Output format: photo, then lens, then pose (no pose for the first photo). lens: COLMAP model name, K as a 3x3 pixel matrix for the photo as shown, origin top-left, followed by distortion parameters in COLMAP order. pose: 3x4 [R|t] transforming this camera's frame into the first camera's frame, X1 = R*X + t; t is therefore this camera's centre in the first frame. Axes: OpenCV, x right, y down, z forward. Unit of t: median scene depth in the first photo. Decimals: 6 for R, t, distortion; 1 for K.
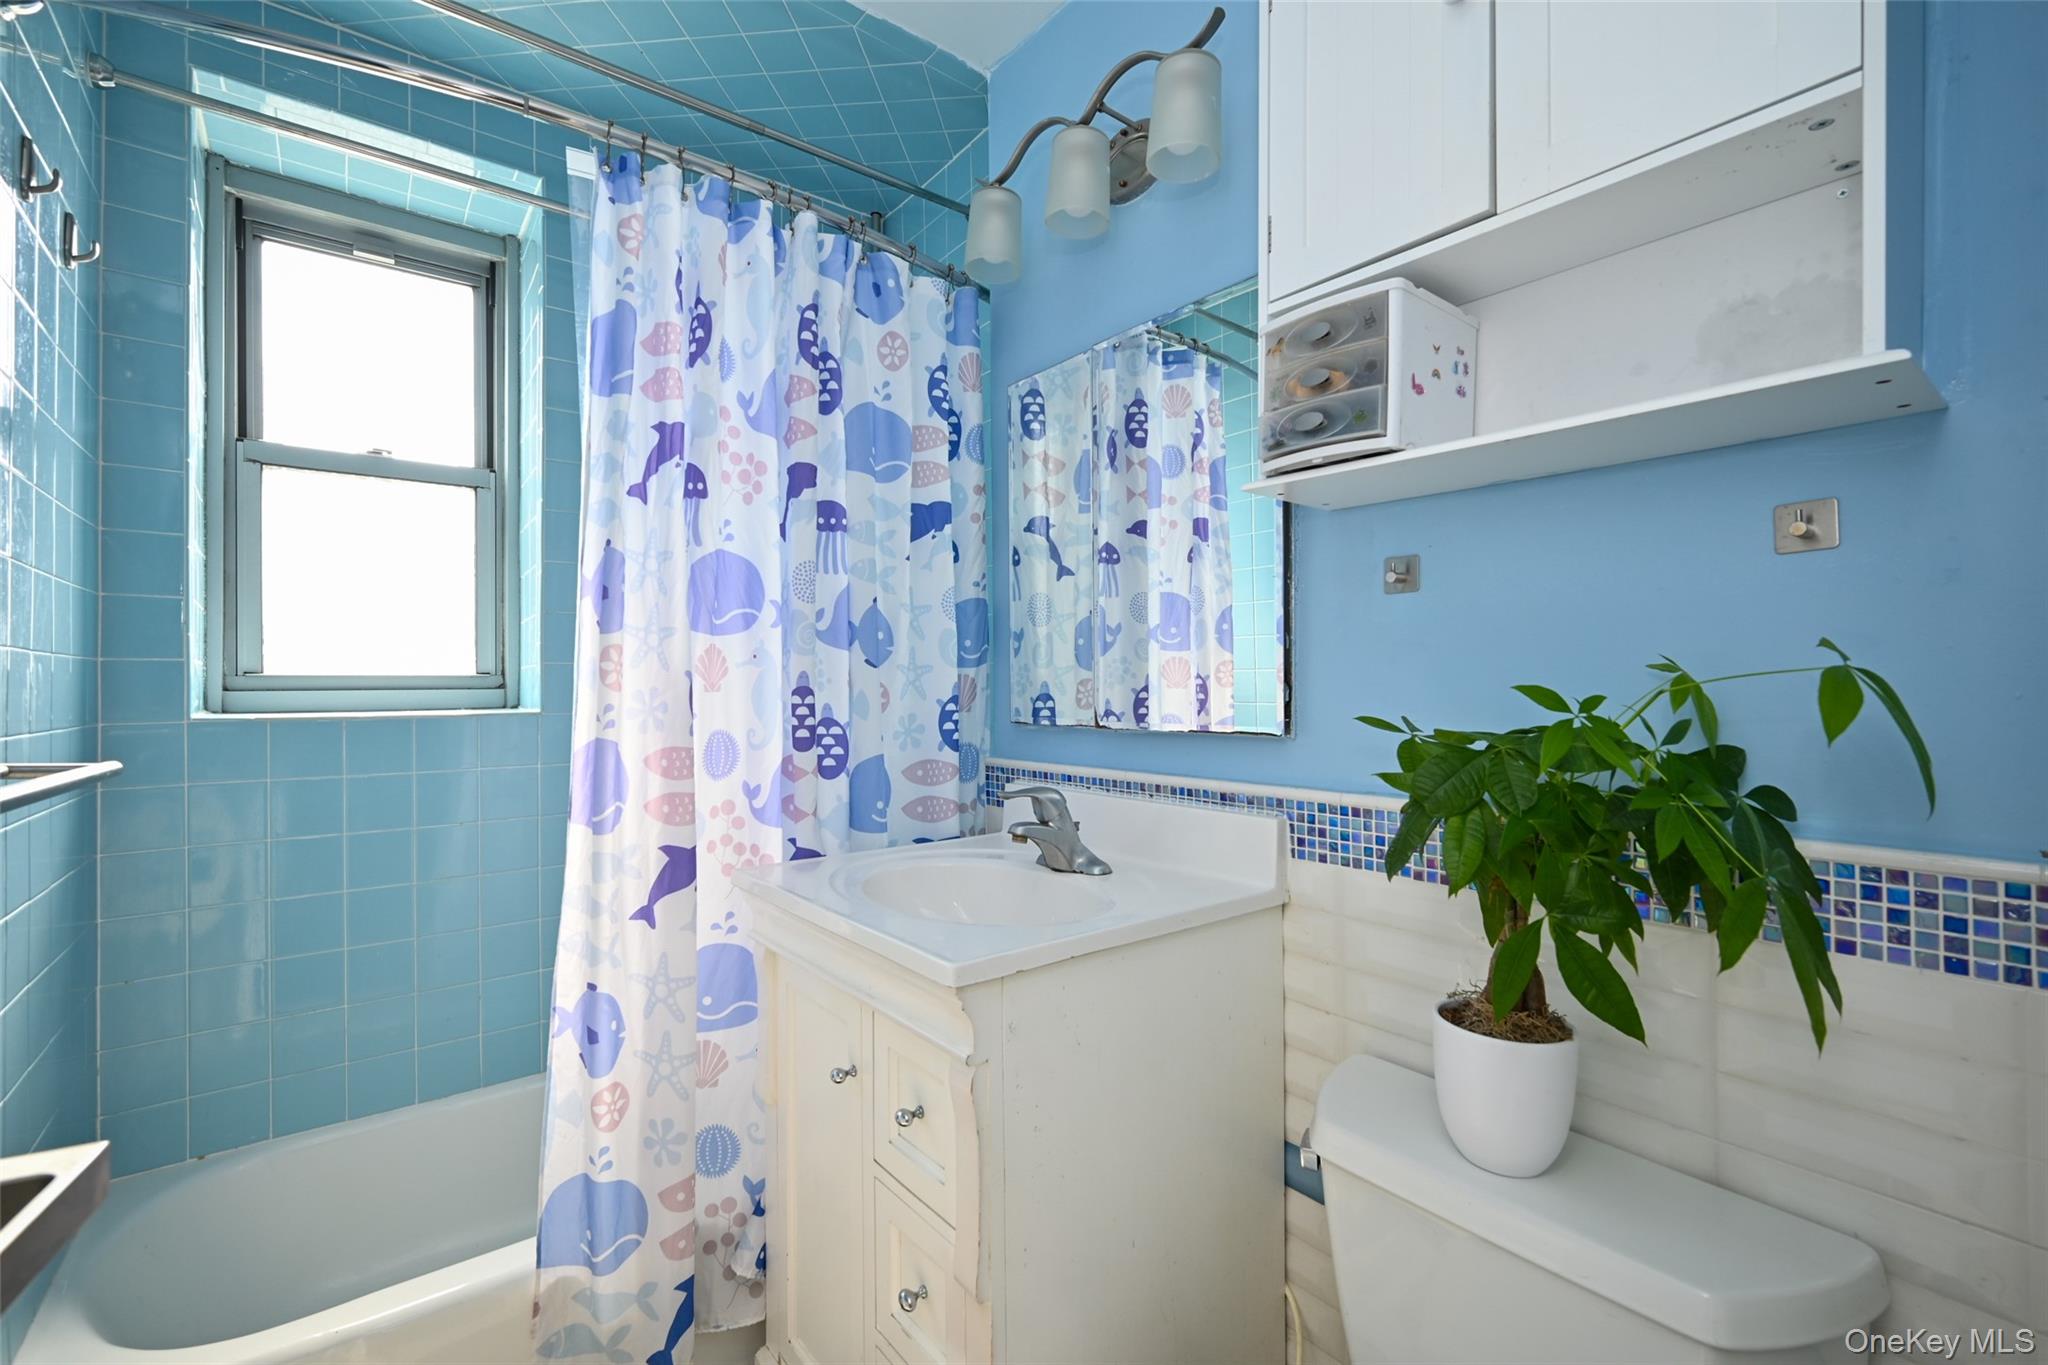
lens RADIAL K [[882.8, 0, 1024.0], [0, 882.8, 682.5], [0, 0, 1]] dist [-0.001182, 0.000112]
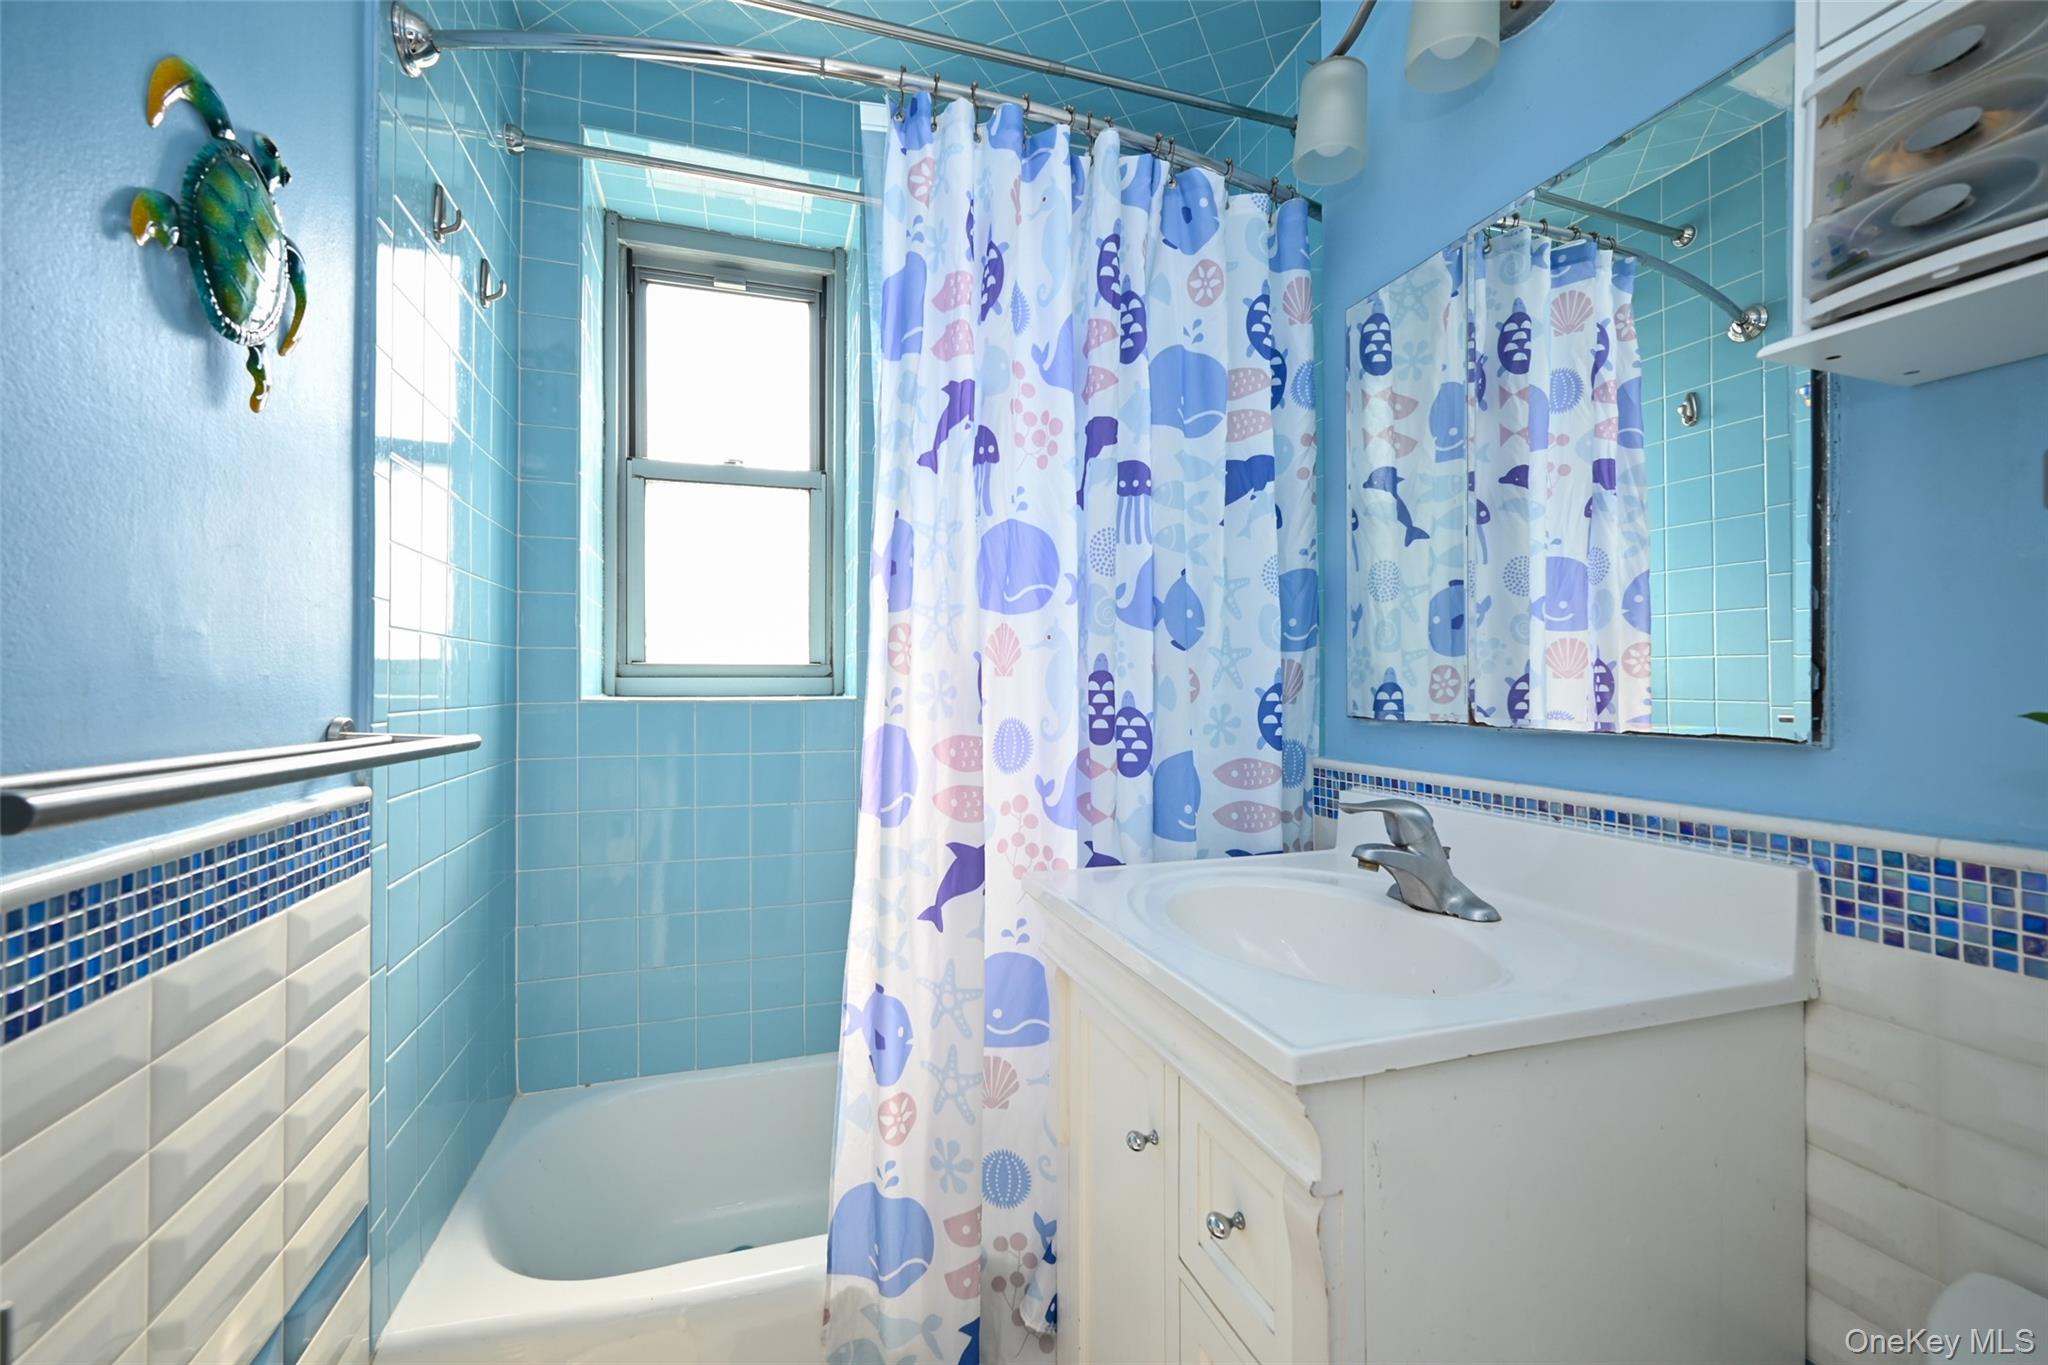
lens RADIAL K [[860.5, 0, 1024.0], [0, 860.5, 682.5], [0, 0, 1]] dist [-0.001817, 0.000033]
pose [[0.939701, 0.005319, -0.341955, -0.029255], [-0.004011, 0.999982, 0.004531, 0.012685], [0.341973, -0.002886, 0.939705, 0.168965]]
